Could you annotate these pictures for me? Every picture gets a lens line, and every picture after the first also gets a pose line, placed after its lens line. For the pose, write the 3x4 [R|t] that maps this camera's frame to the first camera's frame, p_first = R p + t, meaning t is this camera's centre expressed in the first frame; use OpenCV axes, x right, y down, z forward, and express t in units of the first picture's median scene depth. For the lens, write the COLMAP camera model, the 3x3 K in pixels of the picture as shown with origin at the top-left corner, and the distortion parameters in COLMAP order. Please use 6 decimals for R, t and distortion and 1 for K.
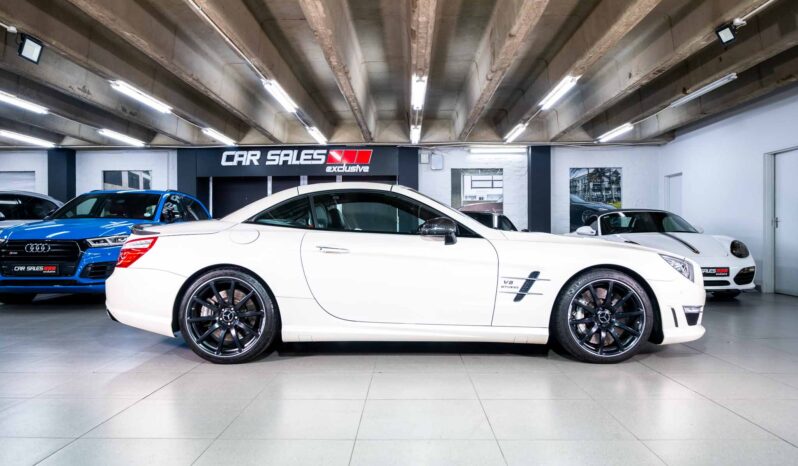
lens RADIAL K [[571.5, 0, 399.0], [0, 571.5, 233.0], [0, 0, 1]] dist [0.002957, 0.001563]
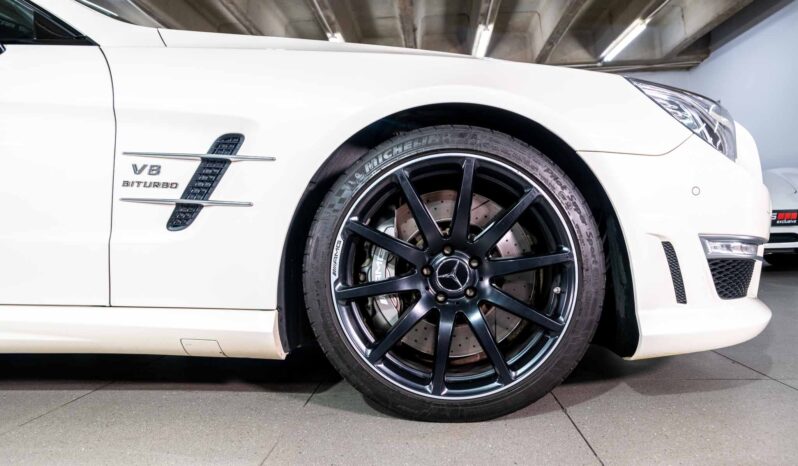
lens RADIAL K [[602.0, 0, 399.0], [0, 602.0, 233.0], [0, 0, 1]] dist [0.004569, 0.001279]
pose [[0.999245, -0.014423, -0.036086, 0.342597], [0.015003, 0.999762, 0.015847, 0.118298], [0.035849, -0.016377, 0.999223, 0.663658]]
